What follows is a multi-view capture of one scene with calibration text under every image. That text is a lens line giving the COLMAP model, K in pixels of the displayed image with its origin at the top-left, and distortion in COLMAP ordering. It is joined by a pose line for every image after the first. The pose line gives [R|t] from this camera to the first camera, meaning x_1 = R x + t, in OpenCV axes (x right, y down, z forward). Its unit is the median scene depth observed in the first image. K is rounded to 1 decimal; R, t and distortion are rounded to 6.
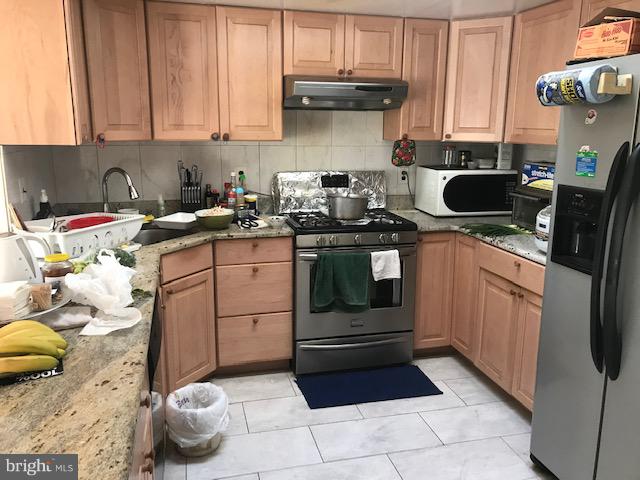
lens RADIAL K [[527.4, 0, 315.4], [0, 527.4, 226.2], [0, 0, 1]] dist [0.033323, -0.016305]
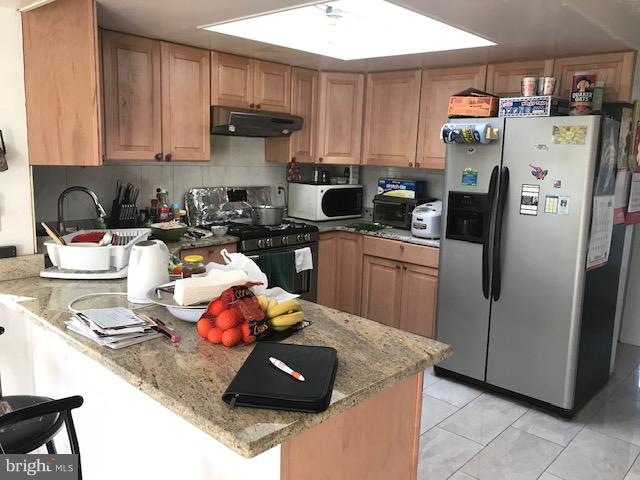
lens RADIAL K [[527.4, 0, 320.8], [0, 527.4, 240.1], [0, 0, 1]] dist [0.033323, -0.016305]
pose [[0.840102, -0.071381, 0.537712, -0.515532], [0.076902, 0.996964, 0.012198, 0.014432], [-0.536950, 0.031103, 0.843041, -0.104118]]
